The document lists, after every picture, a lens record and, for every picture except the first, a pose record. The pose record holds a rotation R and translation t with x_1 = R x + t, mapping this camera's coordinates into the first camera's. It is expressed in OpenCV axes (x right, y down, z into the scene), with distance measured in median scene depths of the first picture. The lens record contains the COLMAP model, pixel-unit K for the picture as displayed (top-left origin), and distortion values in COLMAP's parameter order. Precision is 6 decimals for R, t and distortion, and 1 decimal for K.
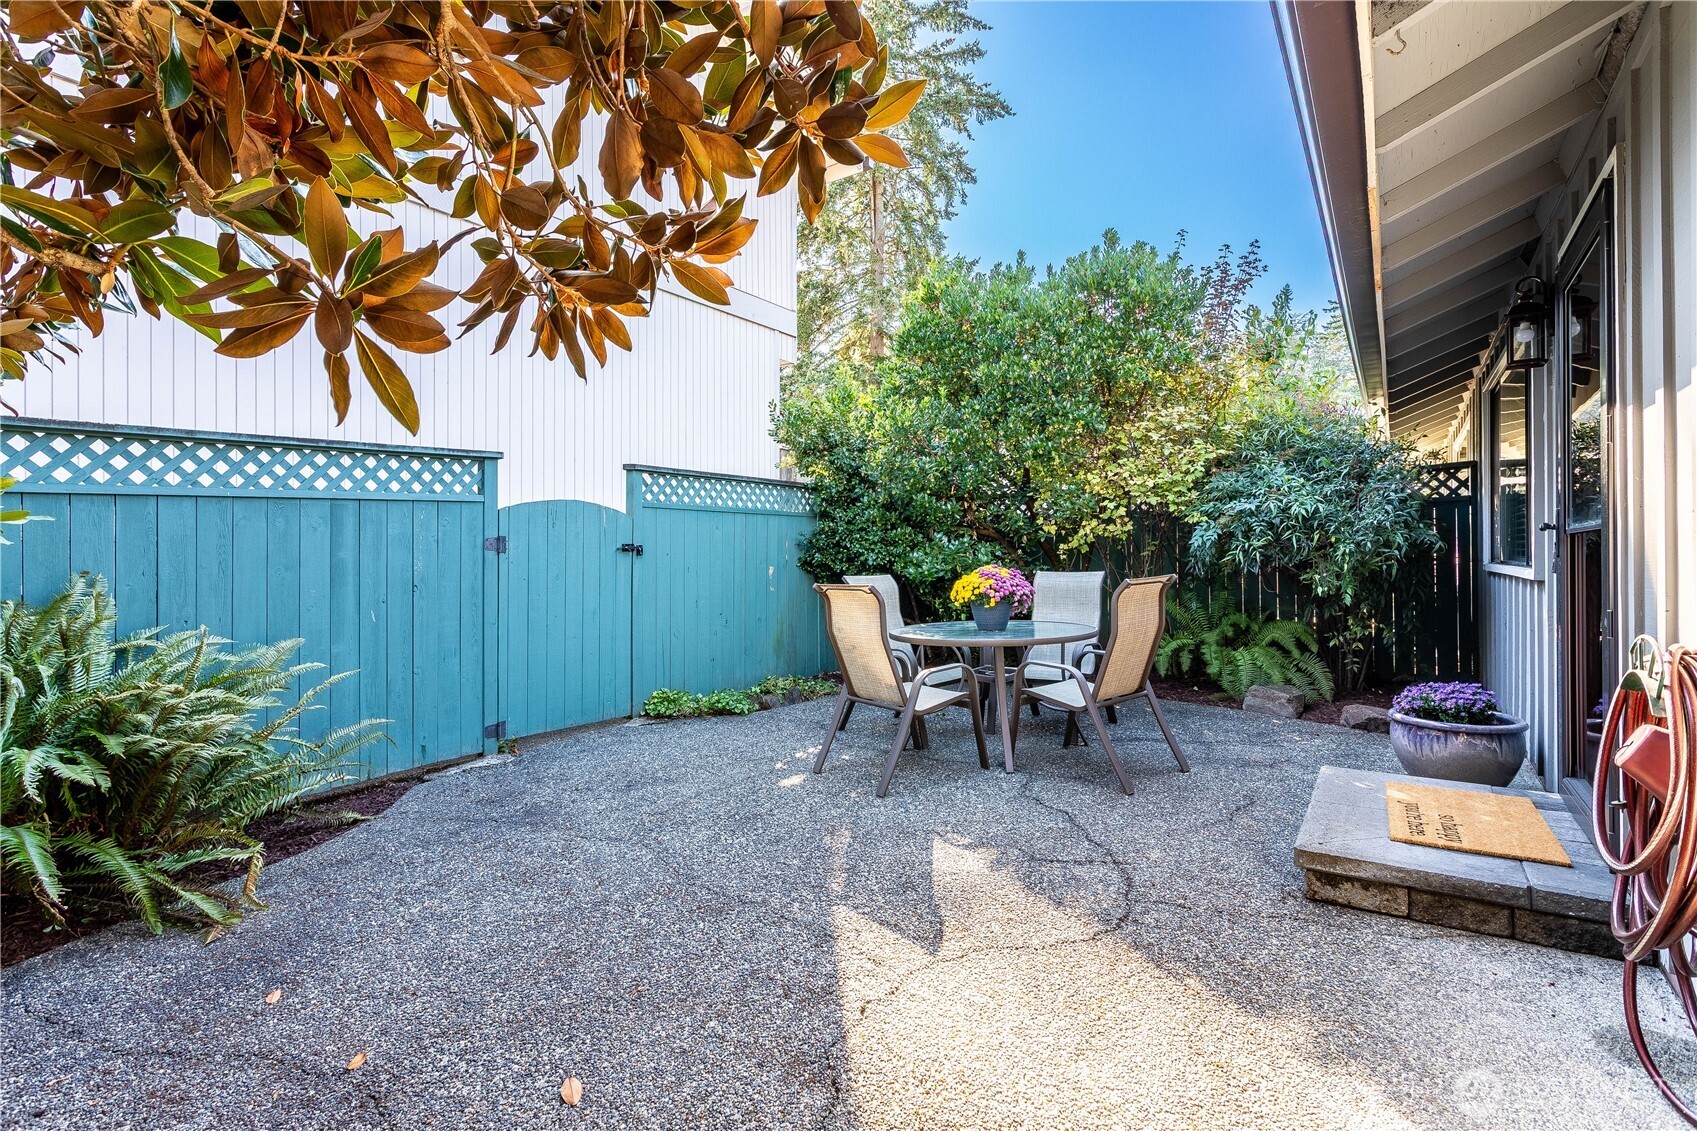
lens RADIAL K [[800.9, 0, 841.5], [0, 800.9, 549.0], [0, 0, 1]] dist [0.002386, 0.001911]
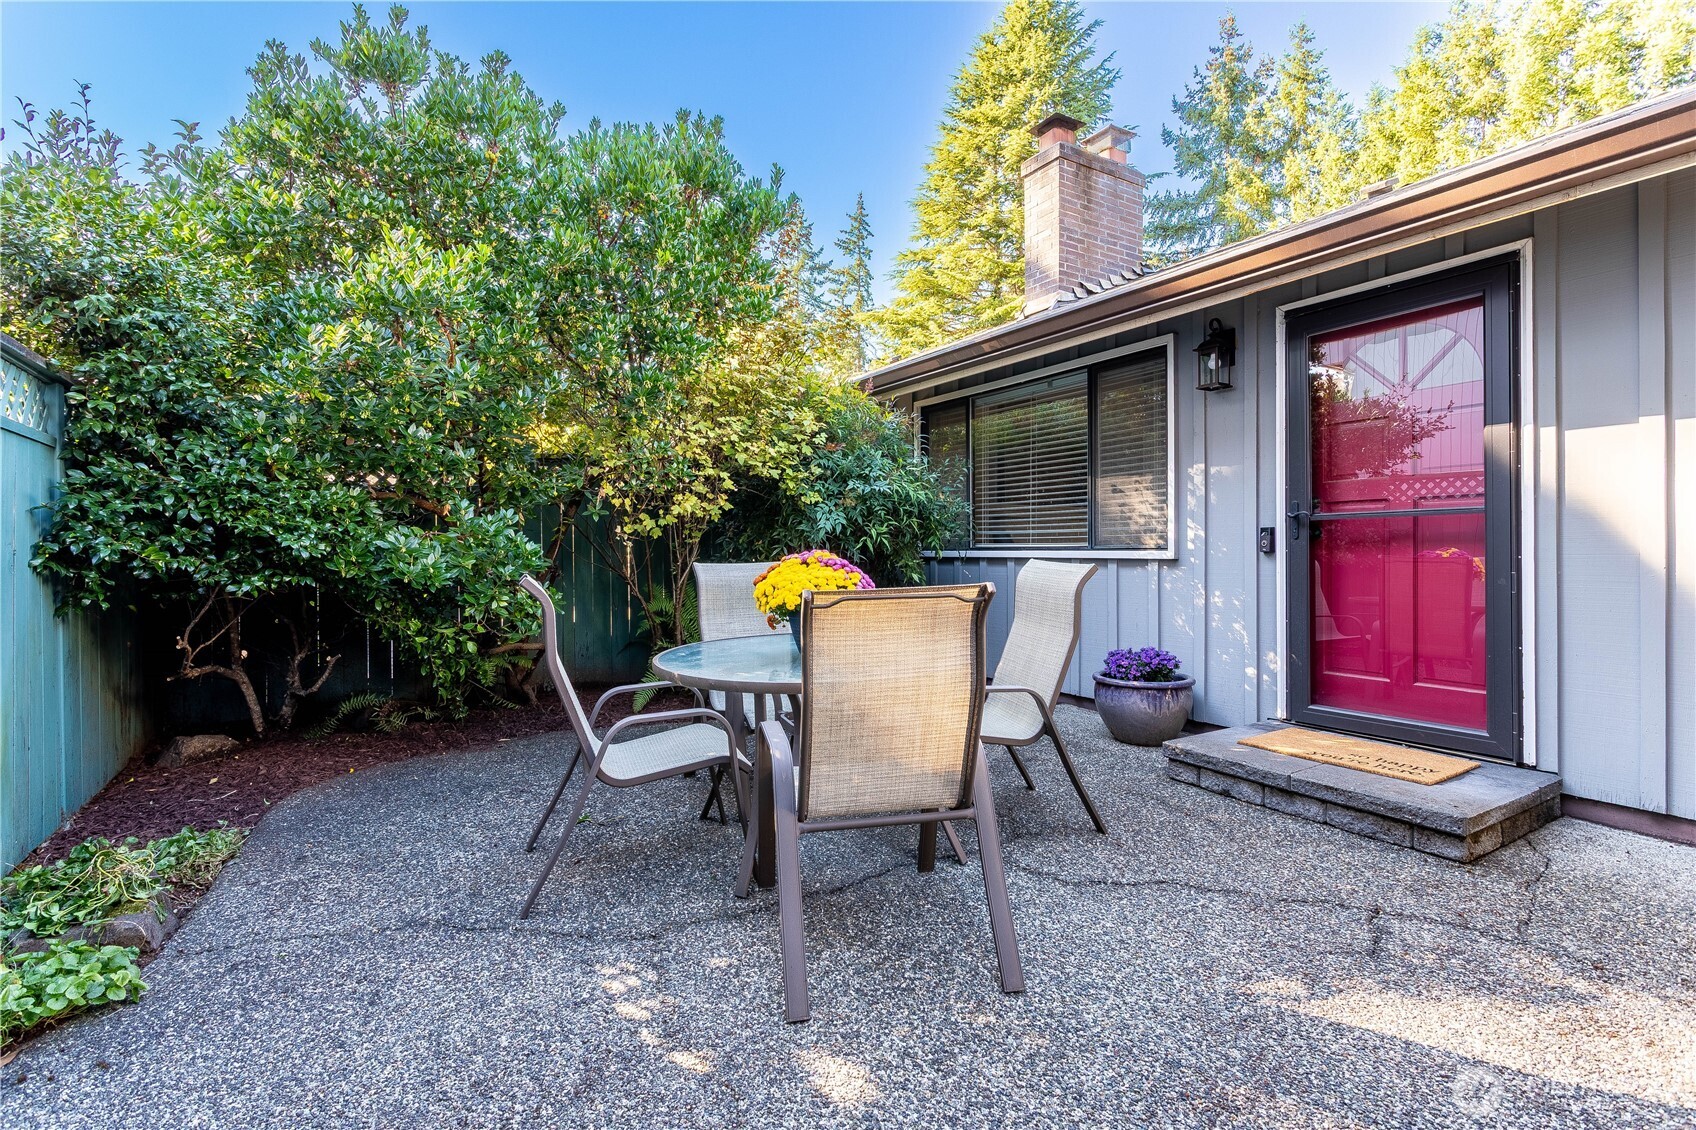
lens RADIAL K [[800.4, 0, 841.0], [0, 800.4, 548.5], [0, 0, 1]] dist [0.002386, 0.001911]
pose [[0.388671, 0.011011, 0.921311, -0.567157], [-0.007431, 0.999934, -0.008816, 0.037384], [-0.921346, -0.003420, 0.388727, 1.106237]]
